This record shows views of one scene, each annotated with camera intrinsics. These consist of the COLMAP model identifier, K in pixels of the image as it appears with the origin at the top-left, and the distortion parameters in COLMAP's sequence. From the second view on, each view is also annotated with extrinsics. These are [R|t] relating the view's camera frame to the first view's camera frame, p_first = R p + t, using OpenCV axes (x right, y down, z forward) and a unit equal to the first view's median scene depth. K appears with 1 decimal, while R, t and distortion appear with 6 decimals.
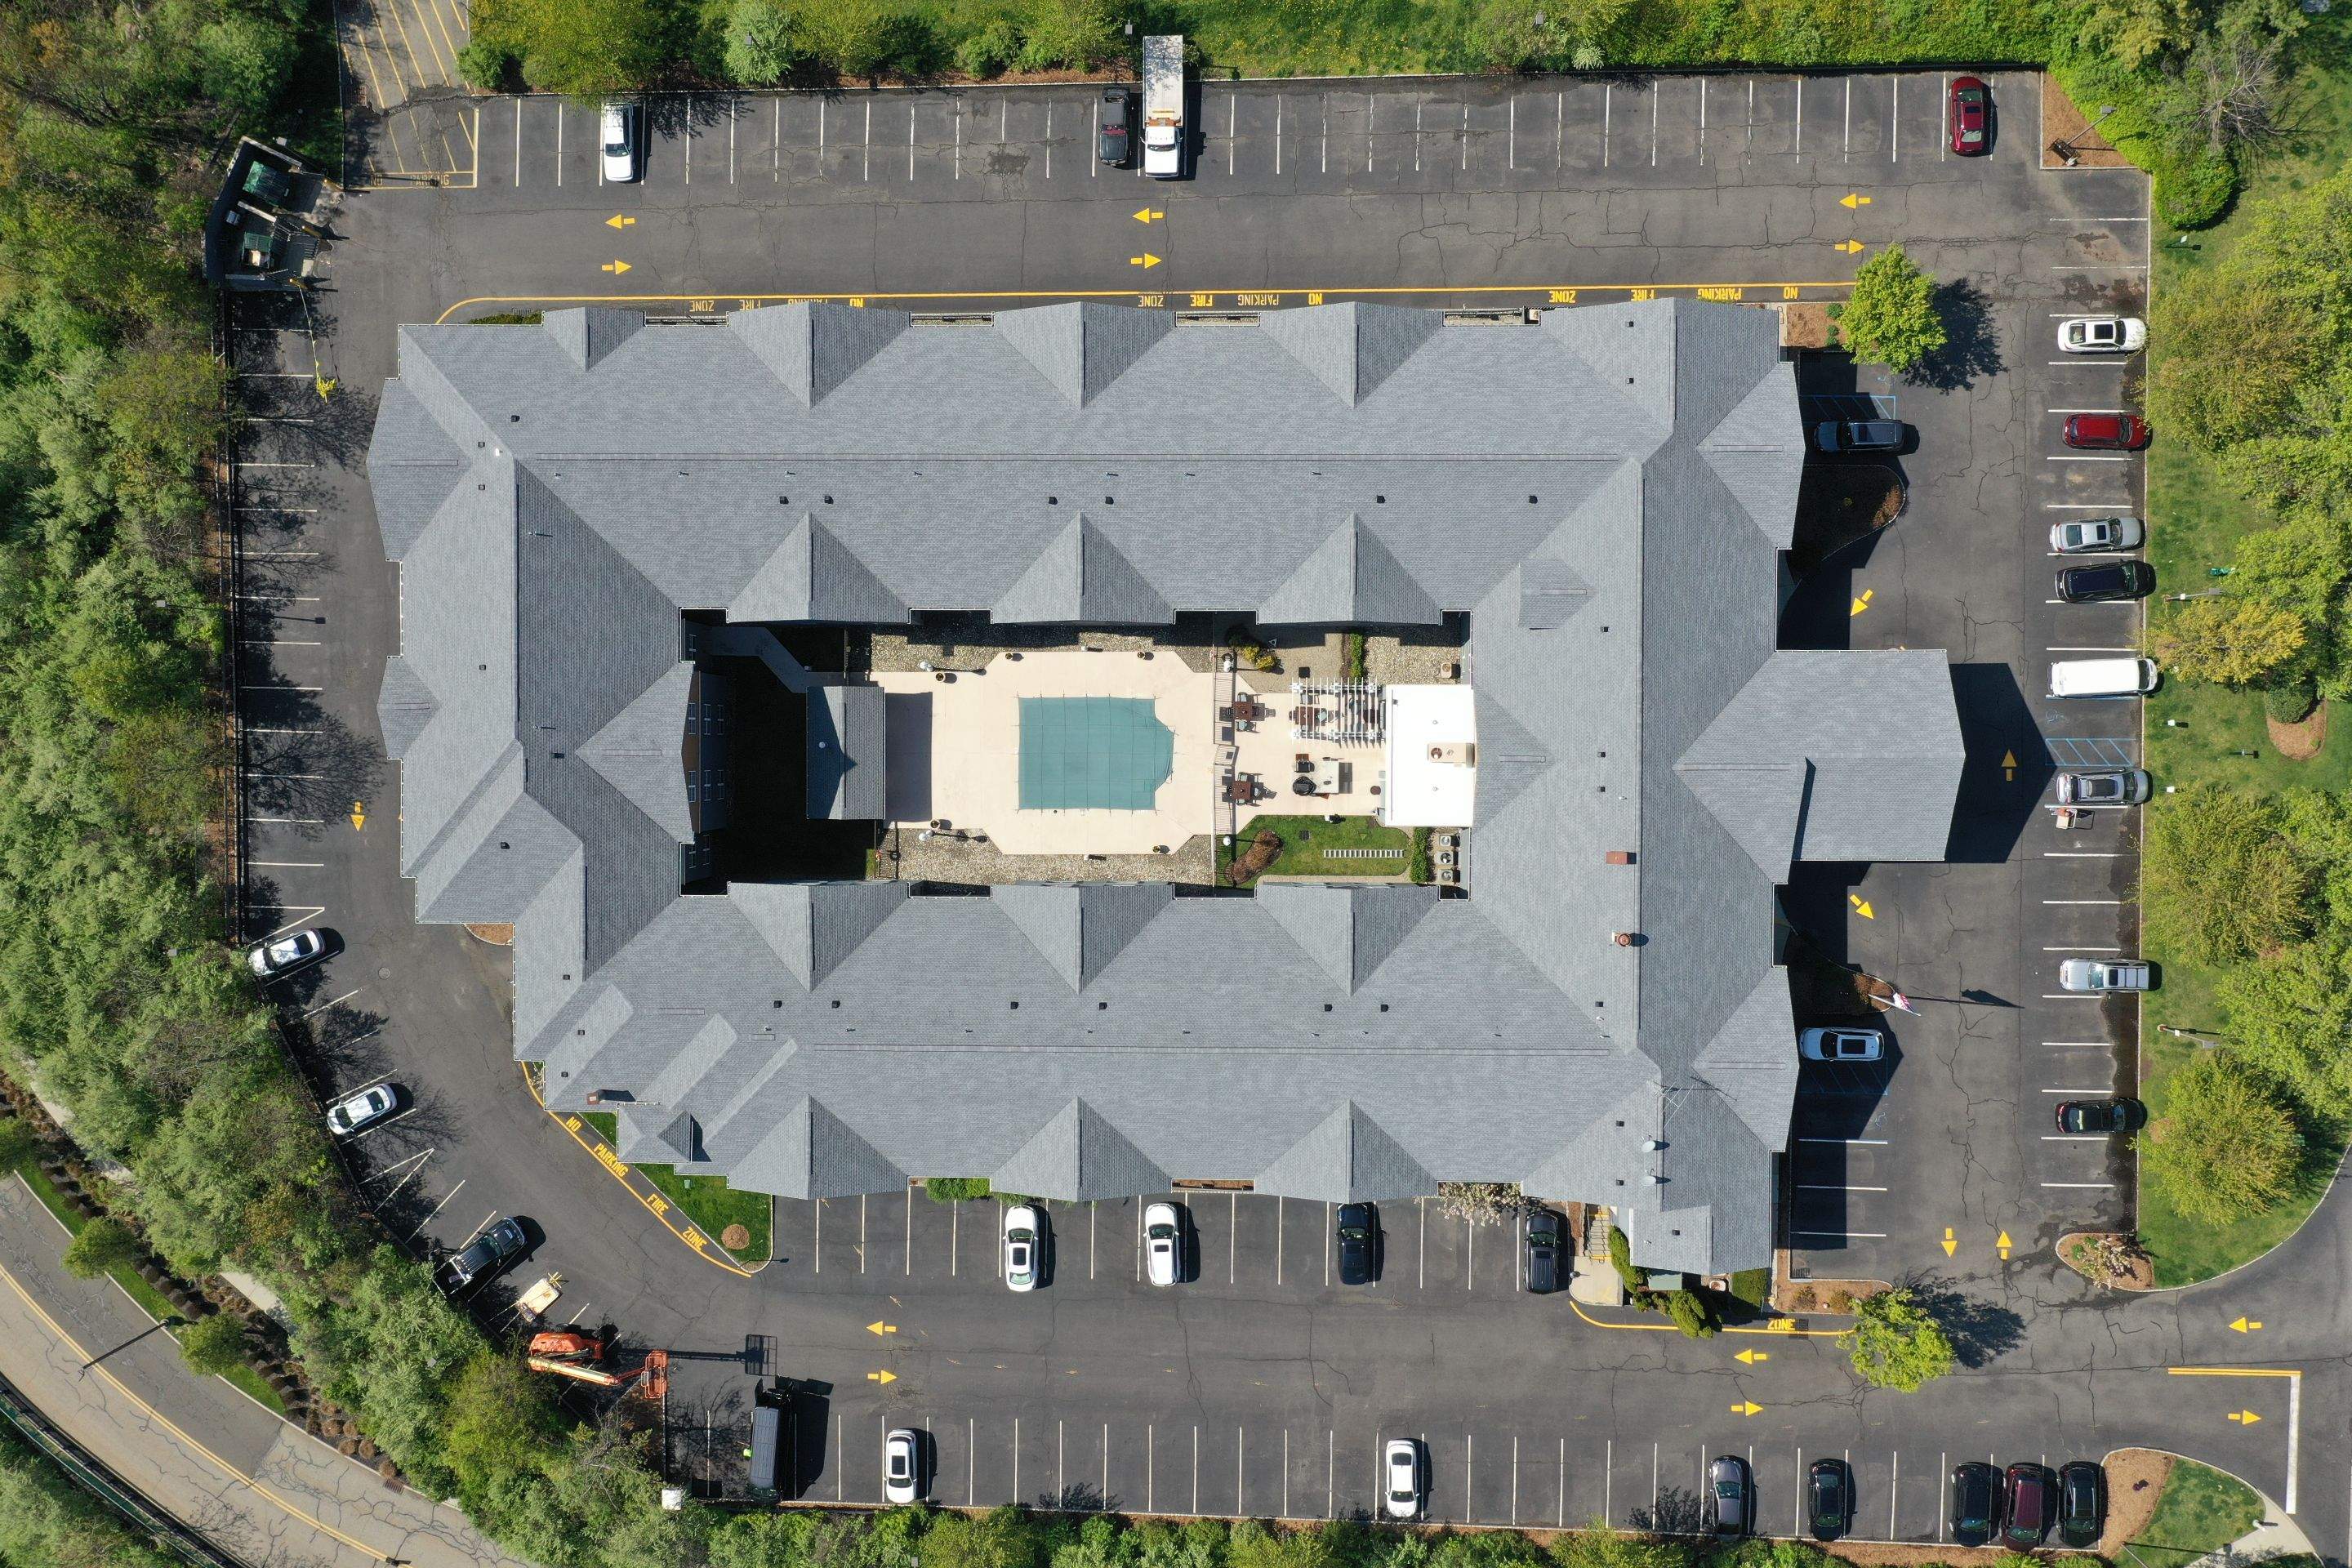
lens RADIAL K [[1871.8, 0, 1179.0], [0, 1871.8, 784.9], [0, 0, 1]] dist [0.015856, 0.002516]
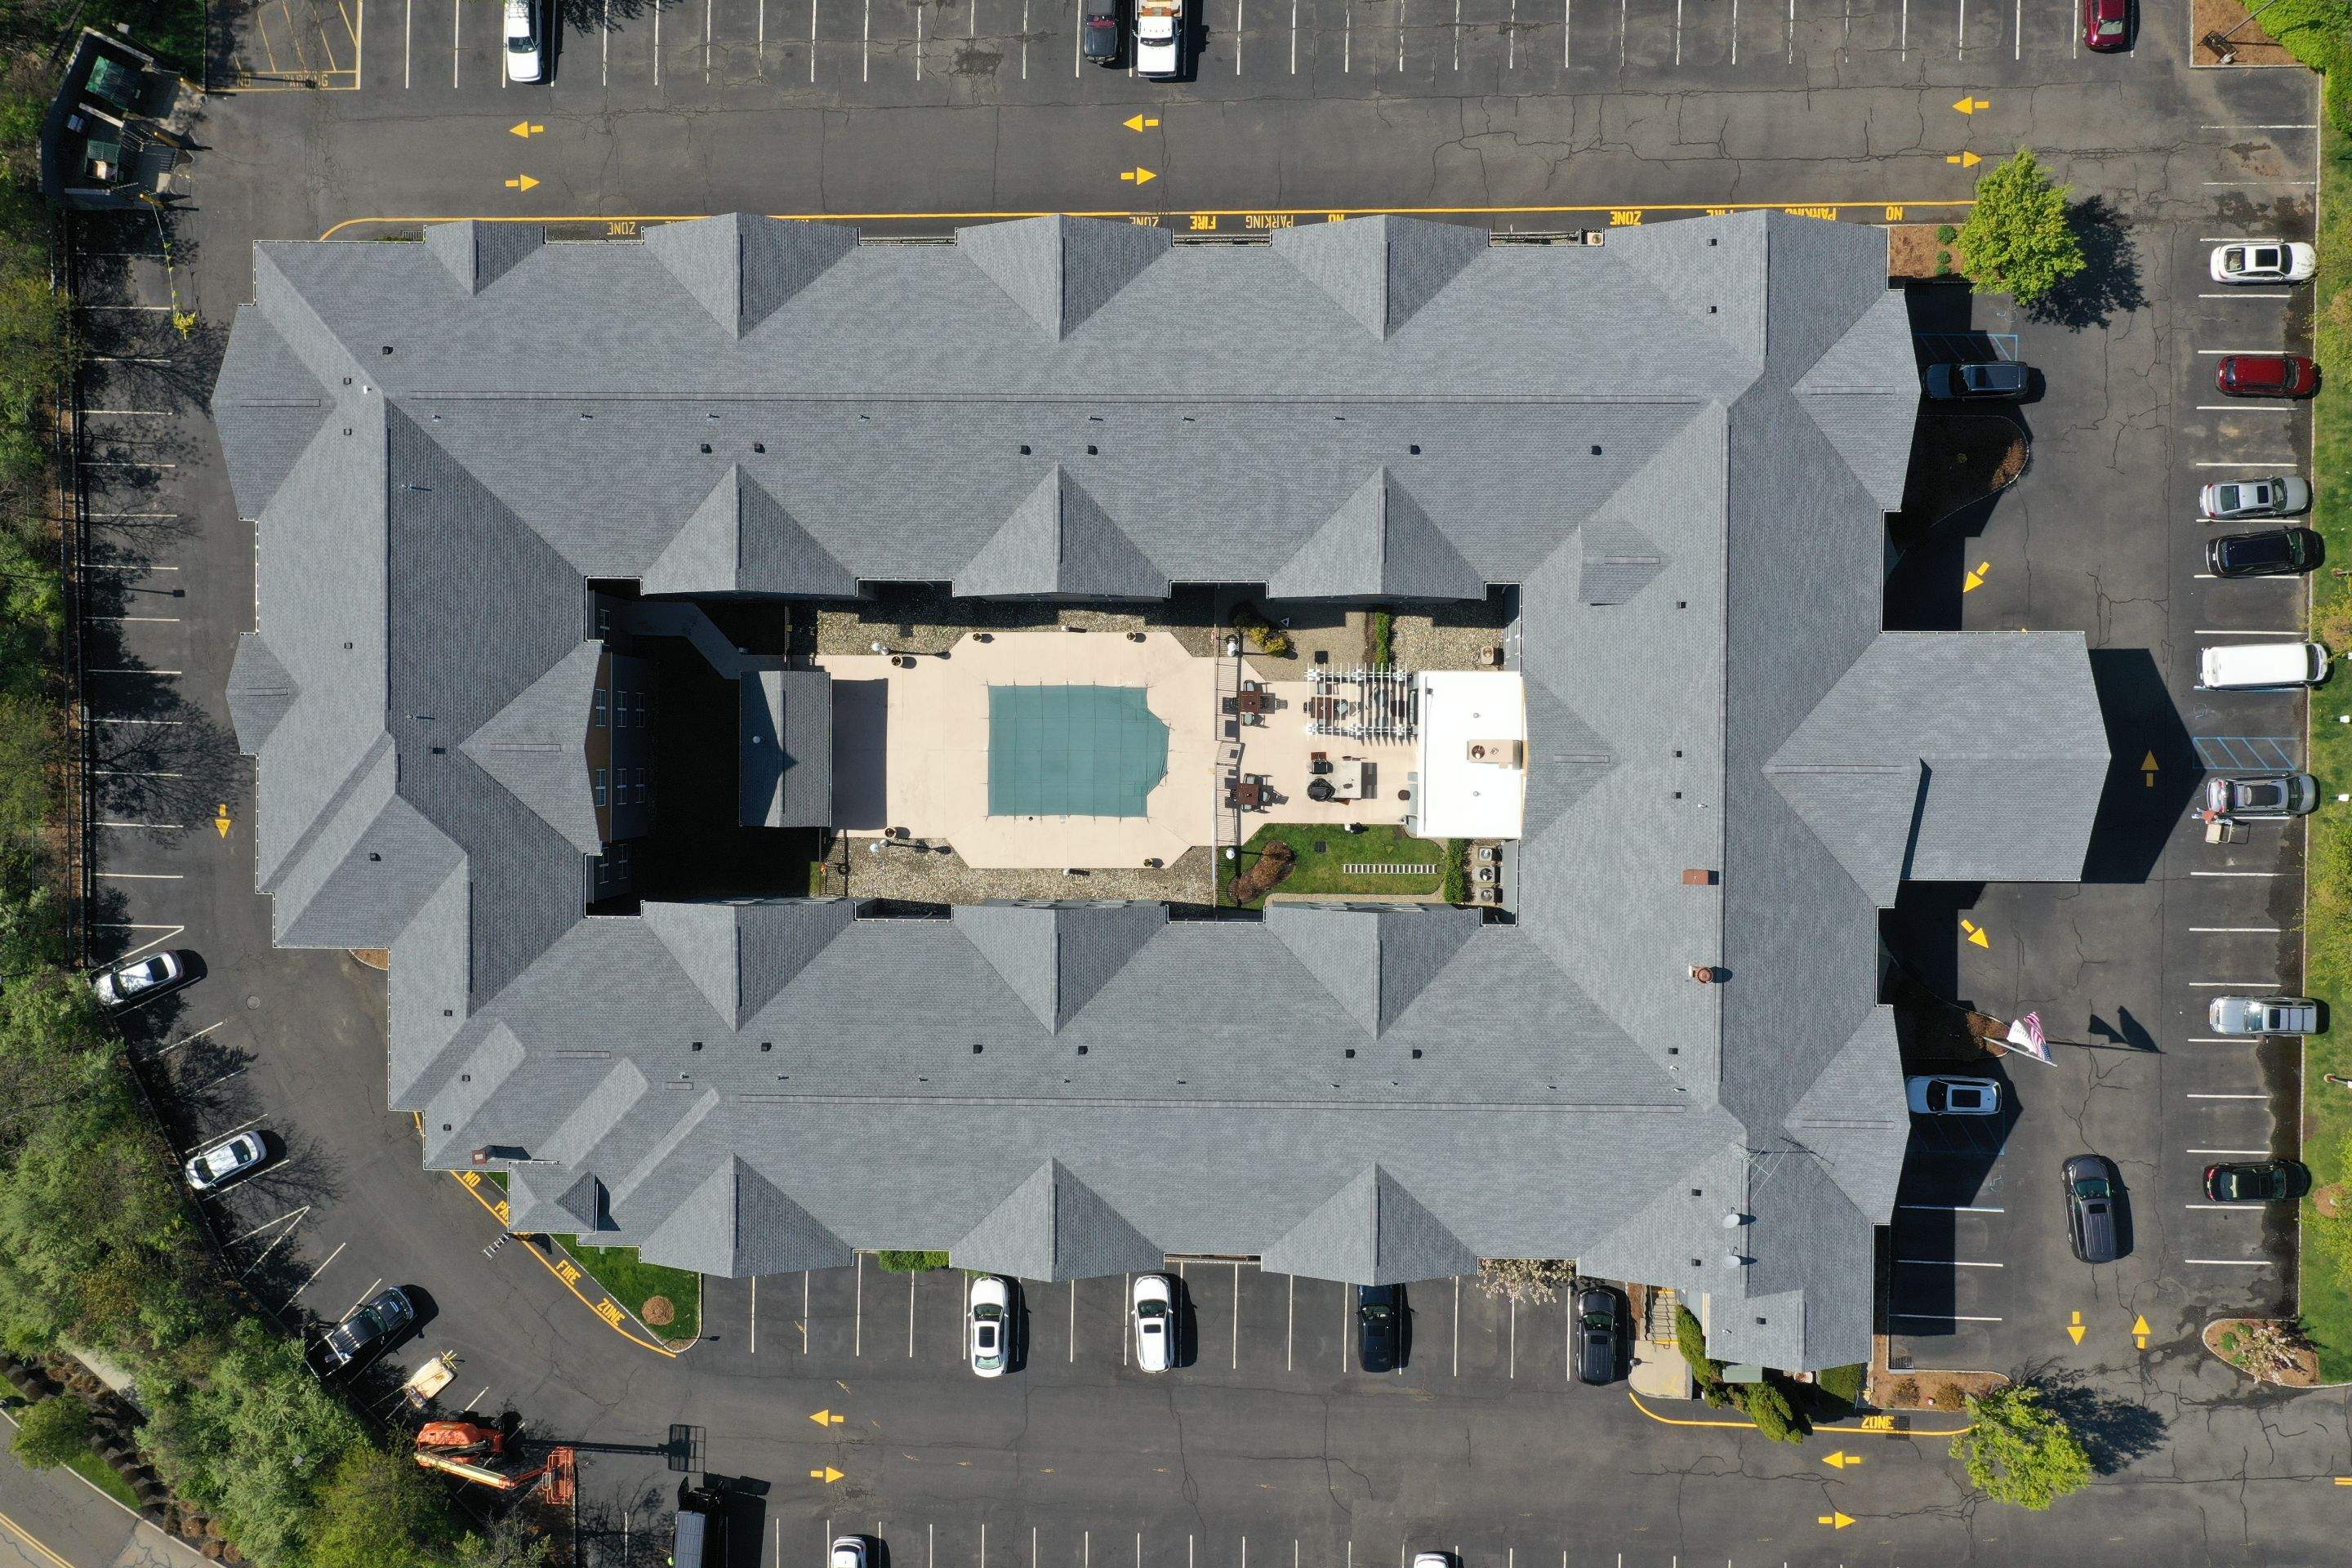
lens RADIAL K [[1871.8, 0, 1178.0], [0, 1871.8, 784.4], [0, 0, 1]] dist [0.015856, 0.002516]
pose [[0.999993, 0.003715, -0.000582, 0.002022], [-0.003715, 0.999993, -0.000193, -0.001469], [0.000582, 0.000195, 1.000000, 0.144384]]
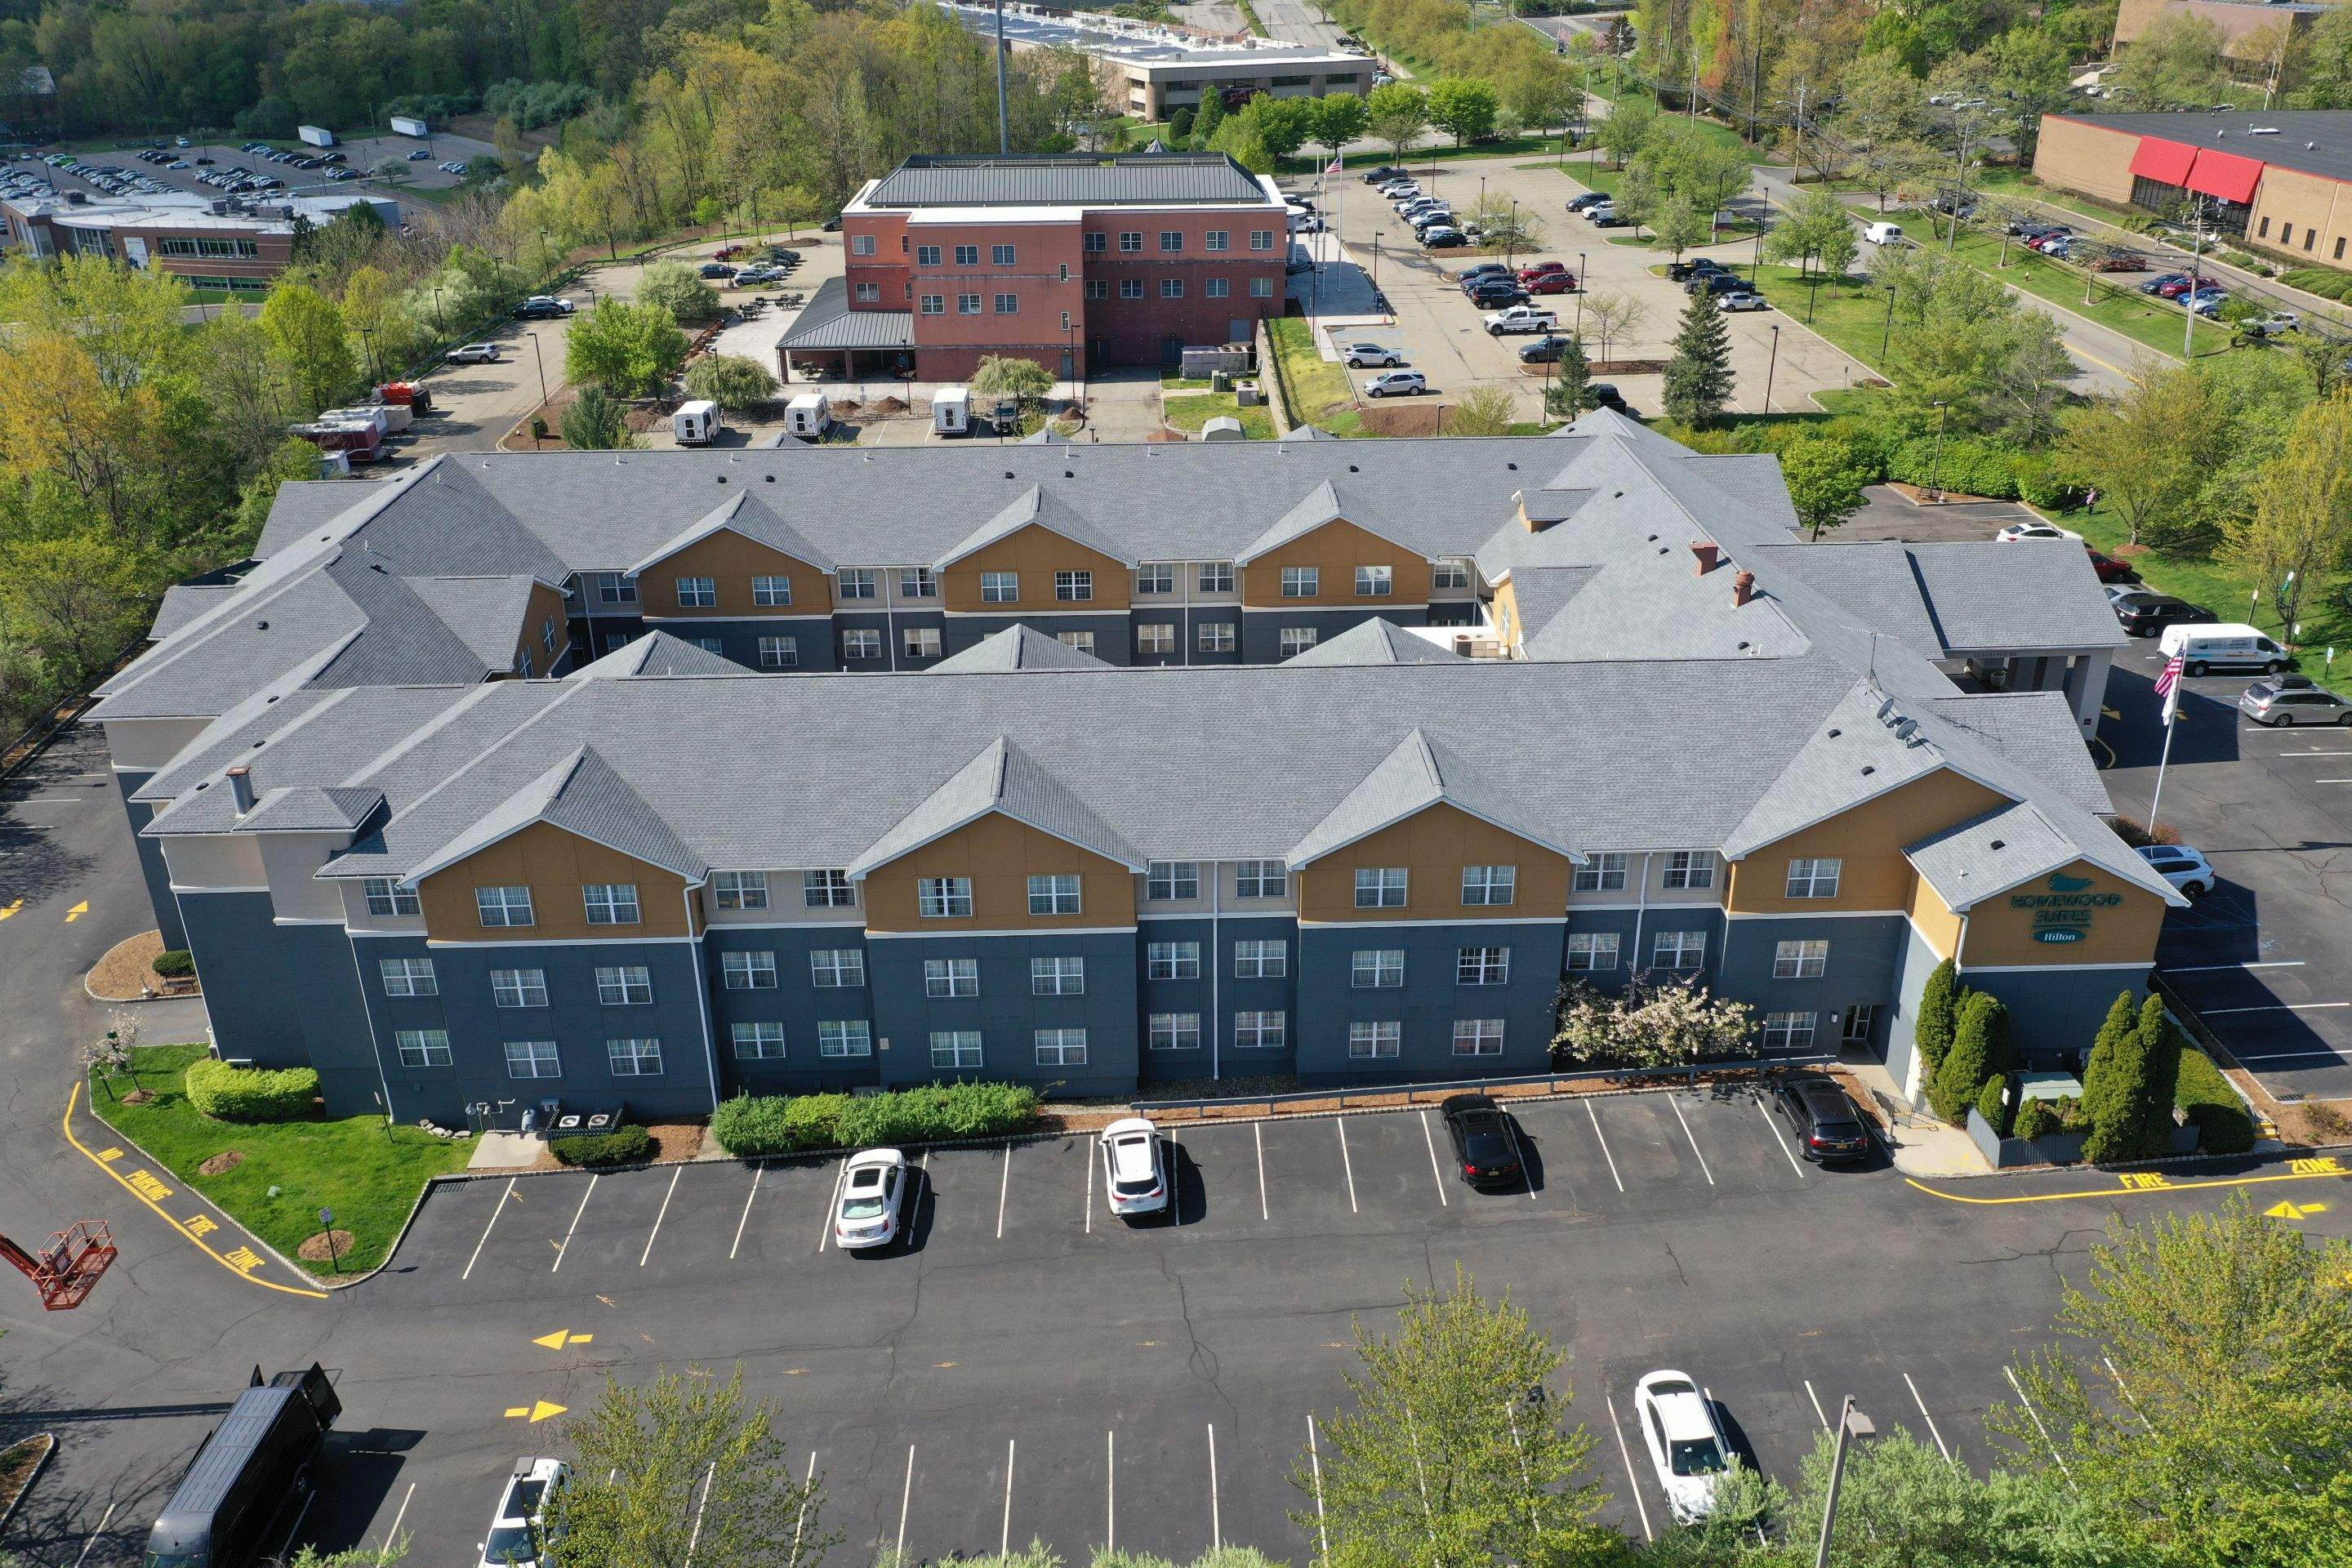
lens RADIAL K [[1871.8, 0, 1178.3], [0, 1871.8, 783.8], [0, 0, 1]] dist [0.015856, 0.002516]
pose [[0.999314, -0.001449, 0.036996, -0.015961], [0.034364, 0.408205, -0.912243, 0.711332], [-0.013780, 0.912889, 0.407975, 0.689771]]
